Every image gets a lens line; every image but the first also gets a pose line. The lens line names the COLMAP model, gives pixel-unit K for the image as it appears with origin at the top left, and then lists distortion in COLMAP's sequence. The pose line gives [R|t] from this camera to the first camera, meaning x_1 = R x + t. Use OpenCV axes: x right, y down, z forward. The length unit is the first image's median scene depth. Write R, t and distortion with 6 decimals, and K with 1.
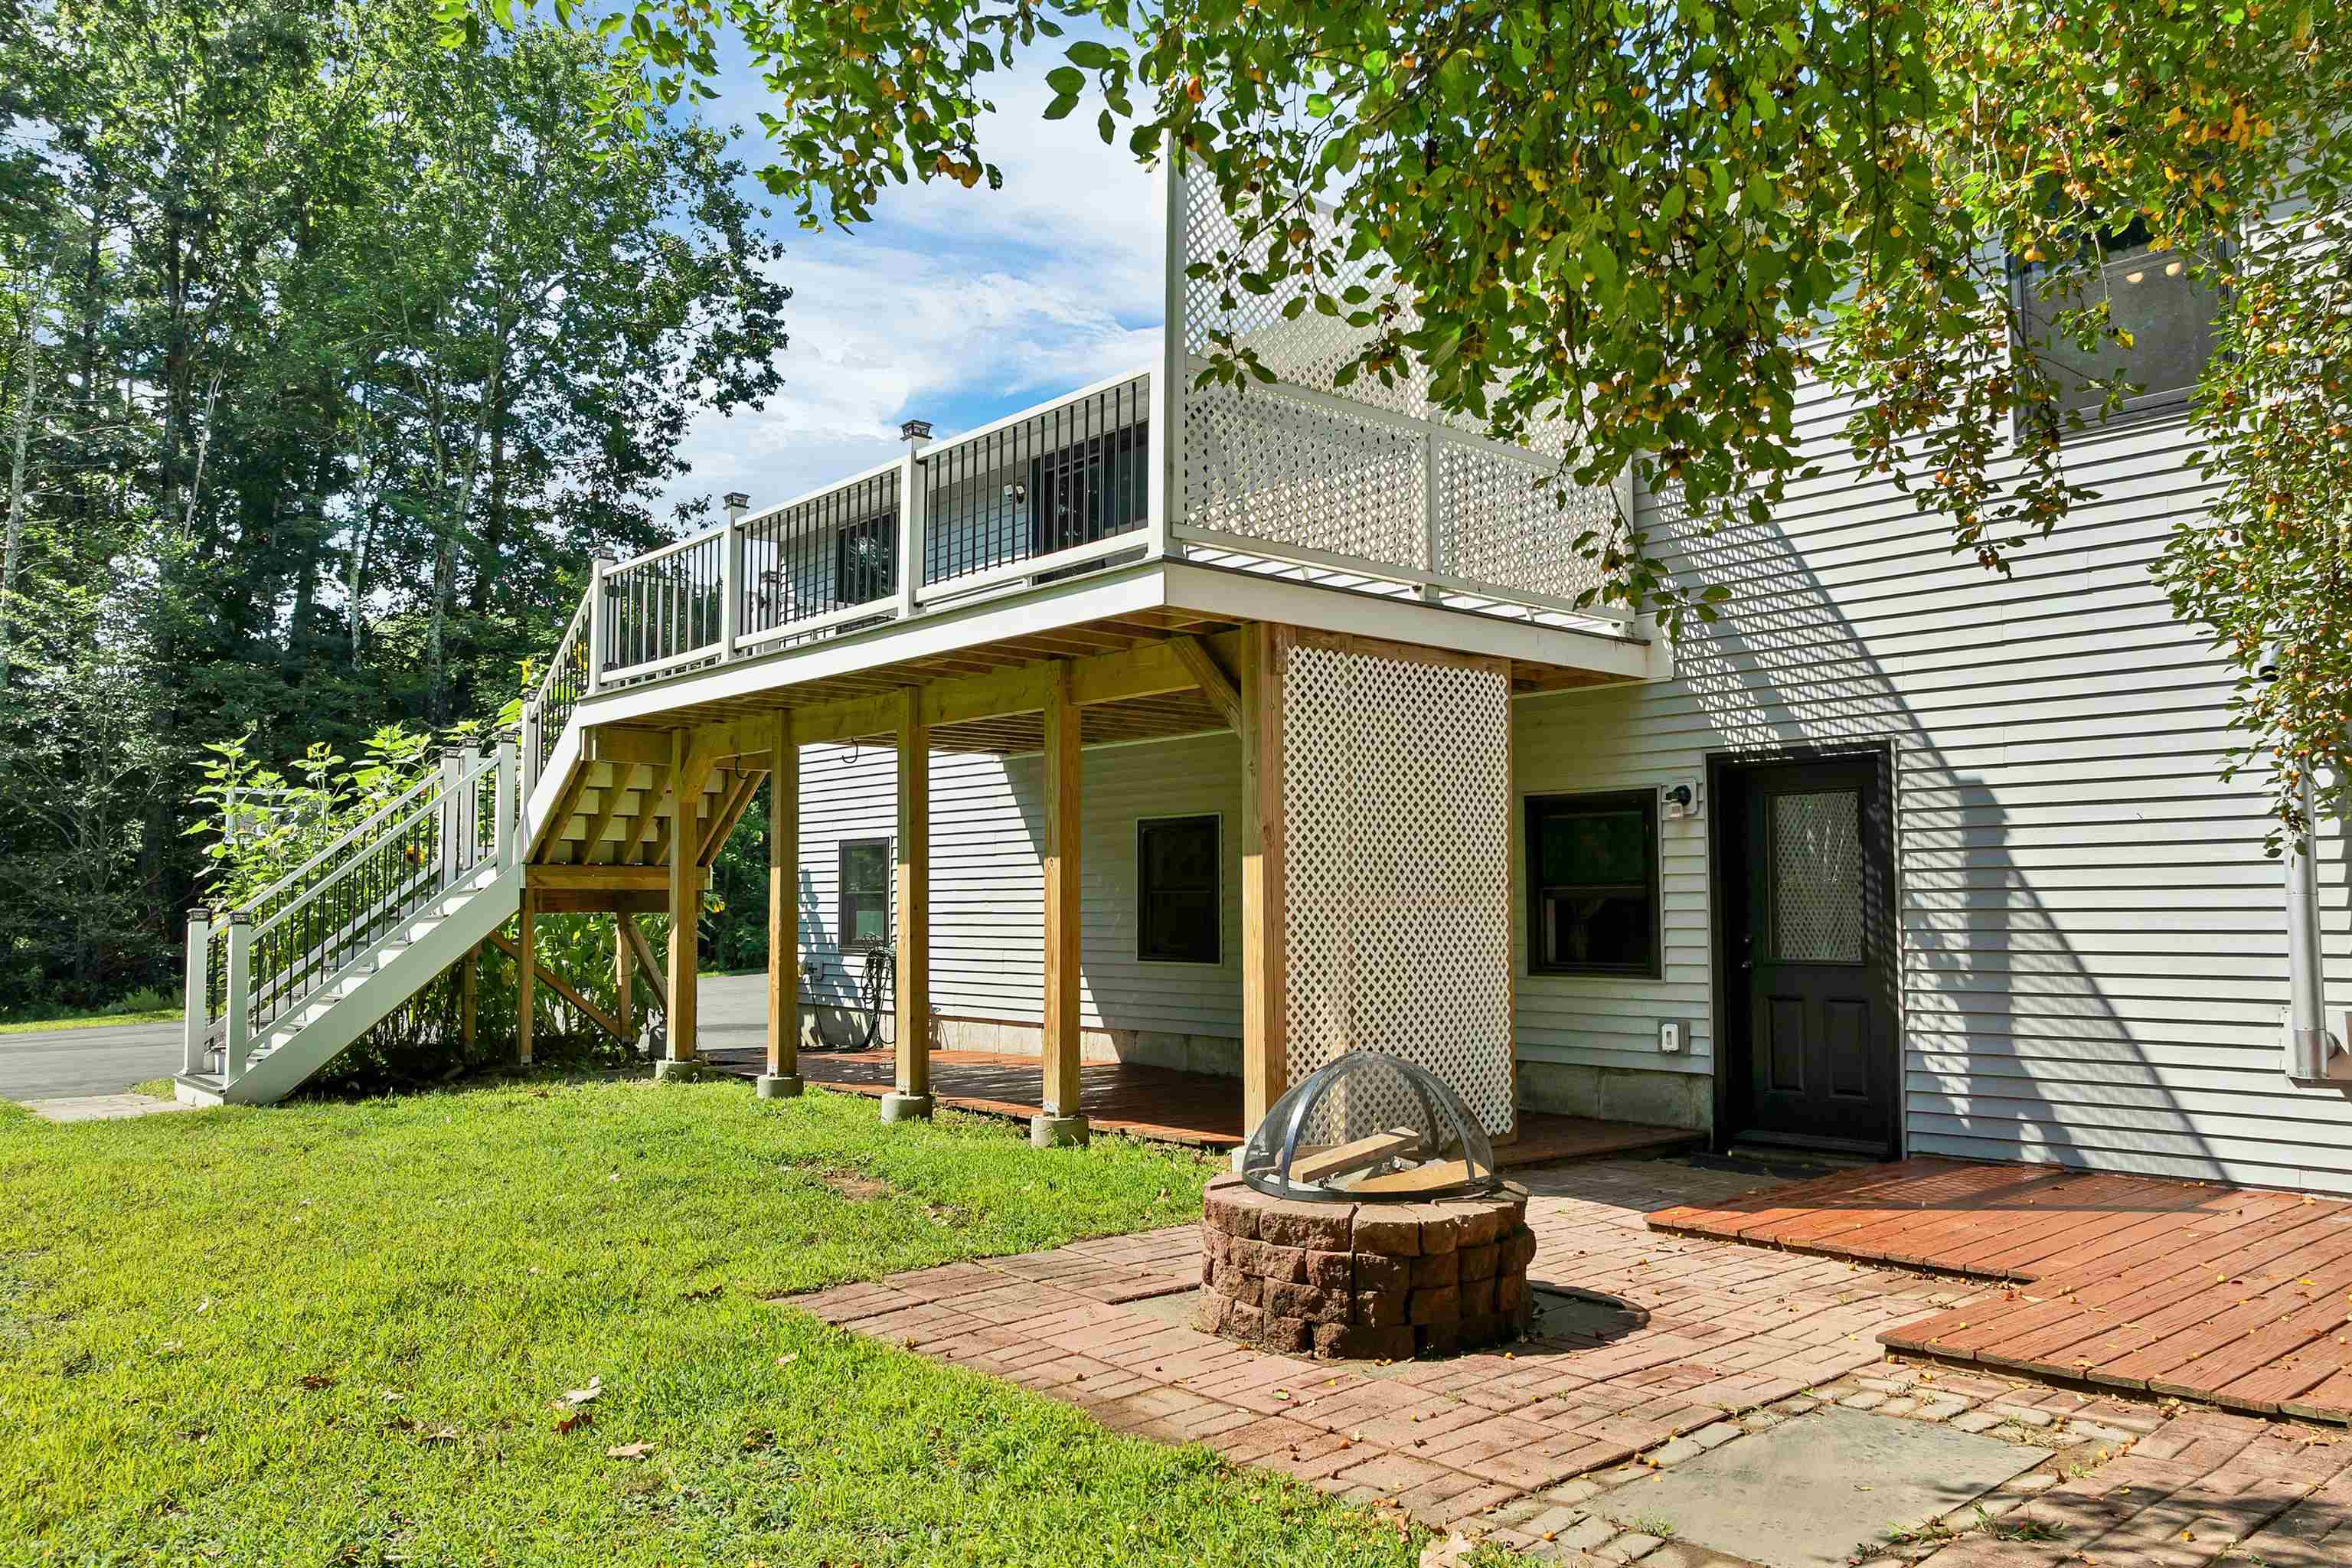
lens RADIAL K [[1696.3, 0, 1189.2], [0, 1696.3, 797.0], [0, 0, 1]] dist [-0.040196, 0.003025]
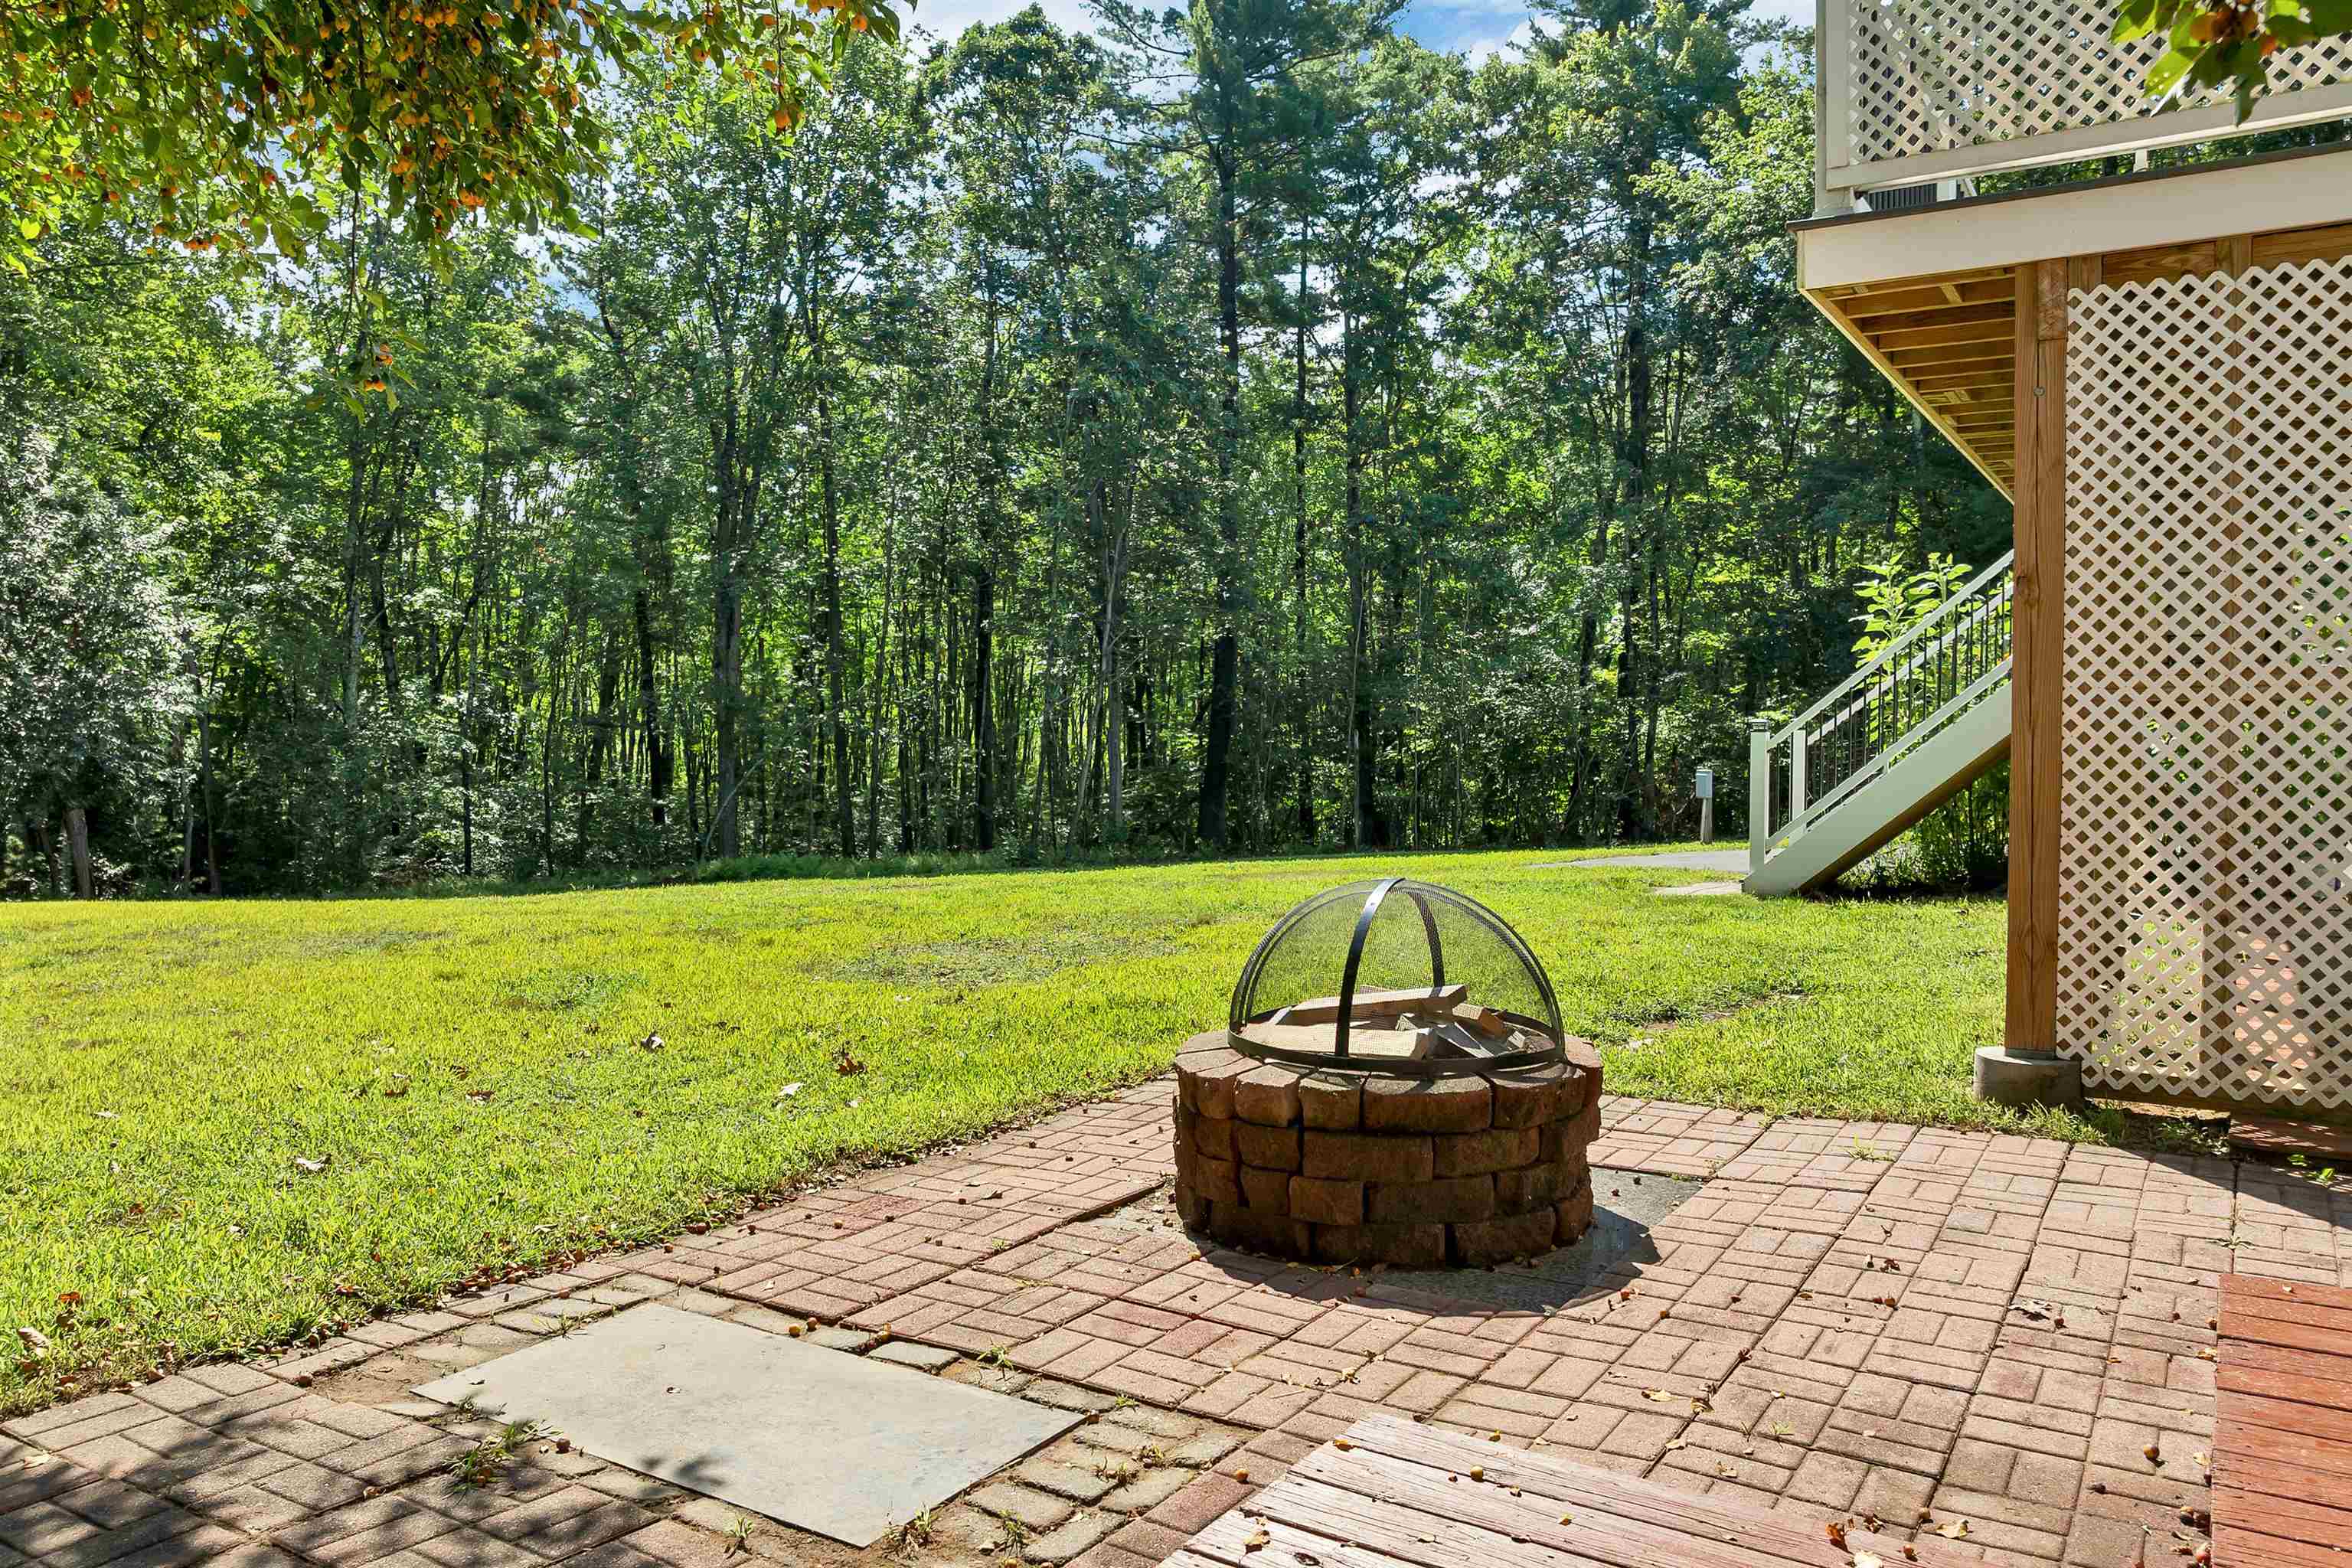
lens RADIAL K [[1696.3, 0, 1189.2], [0, 1696.3, 797.0], [0, 0, 1]] dist [-0.040196, 0.003025]
pose [[0.278243, 0.038577, -0.959736, 0.536319], [0.065591, 0.996098, 0.059054, 0.039377], [0.958269, -0.079381, 0.274627, 0.452275]]
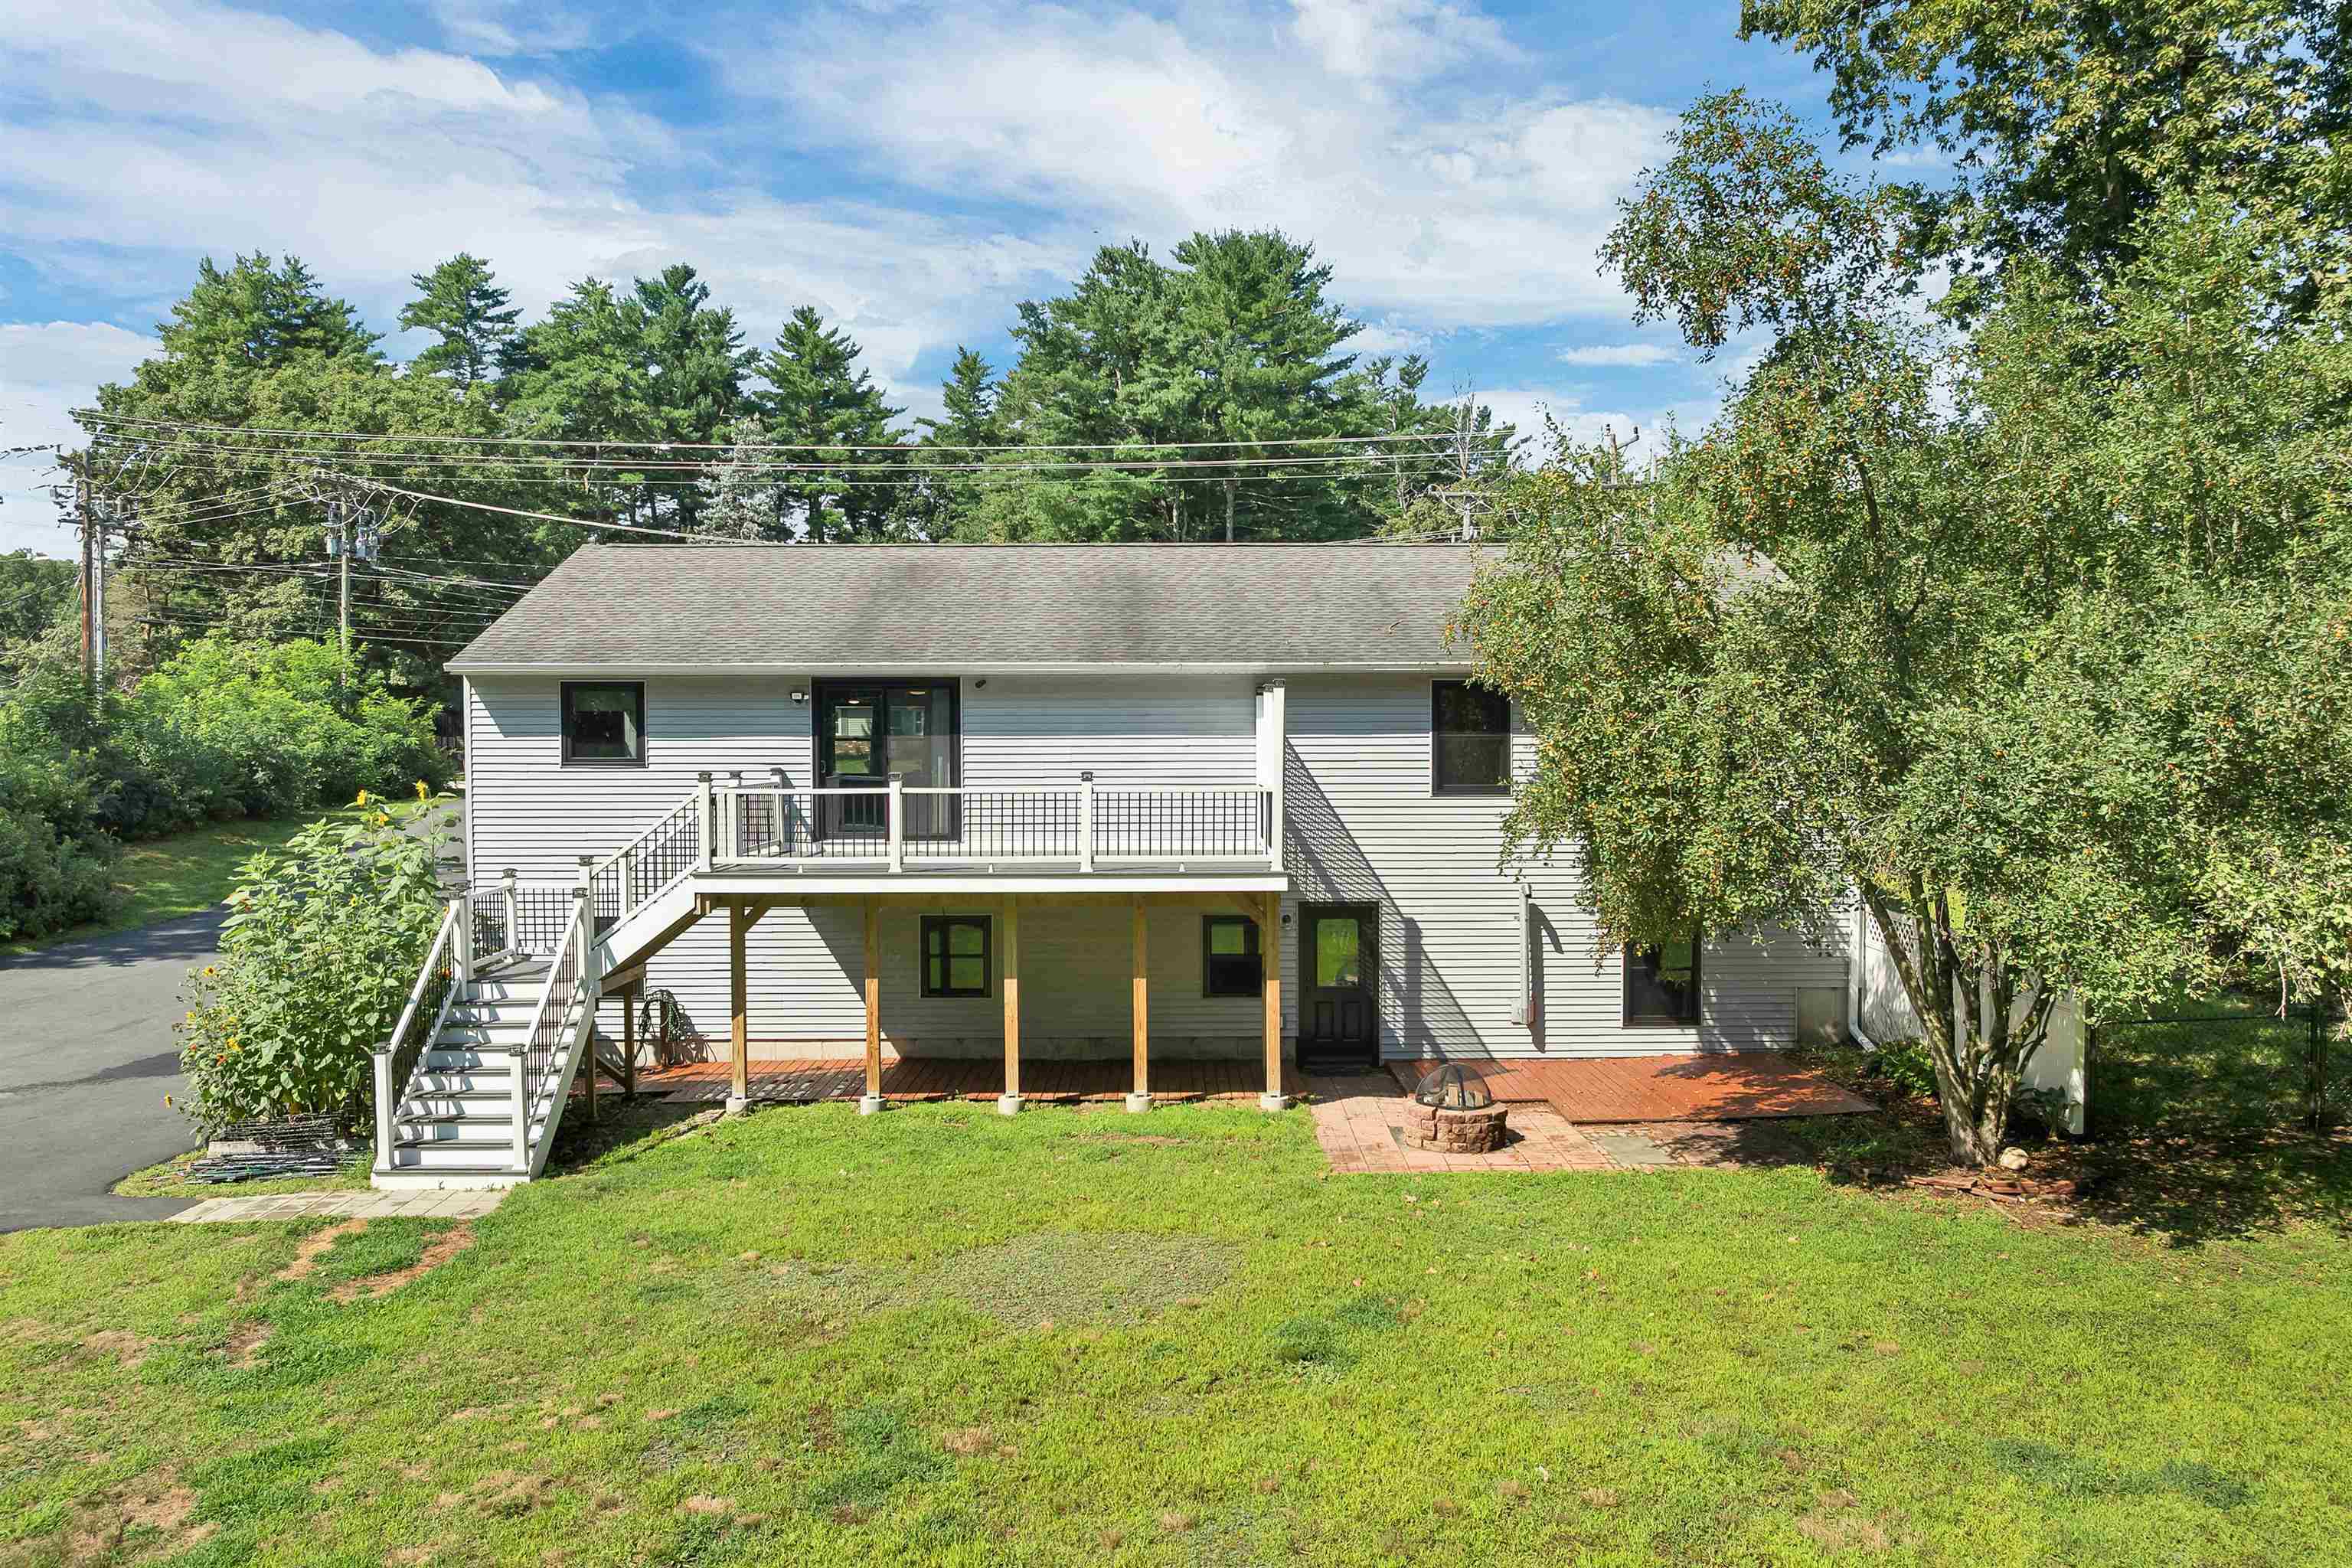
lens RADIAL K [[1691.2, 0, 1184.8], [0, 1691.2, 804.2], [0, 0, 1]] dist [-0.029600, -0.012692]
pose [[0.655618, -0.026653, 0.754622, -1.733391], [-0.048049, 0.995879, 0.076919, -0.369263], [-0.753563, -0.086688, 0.651635, -0.441281]]
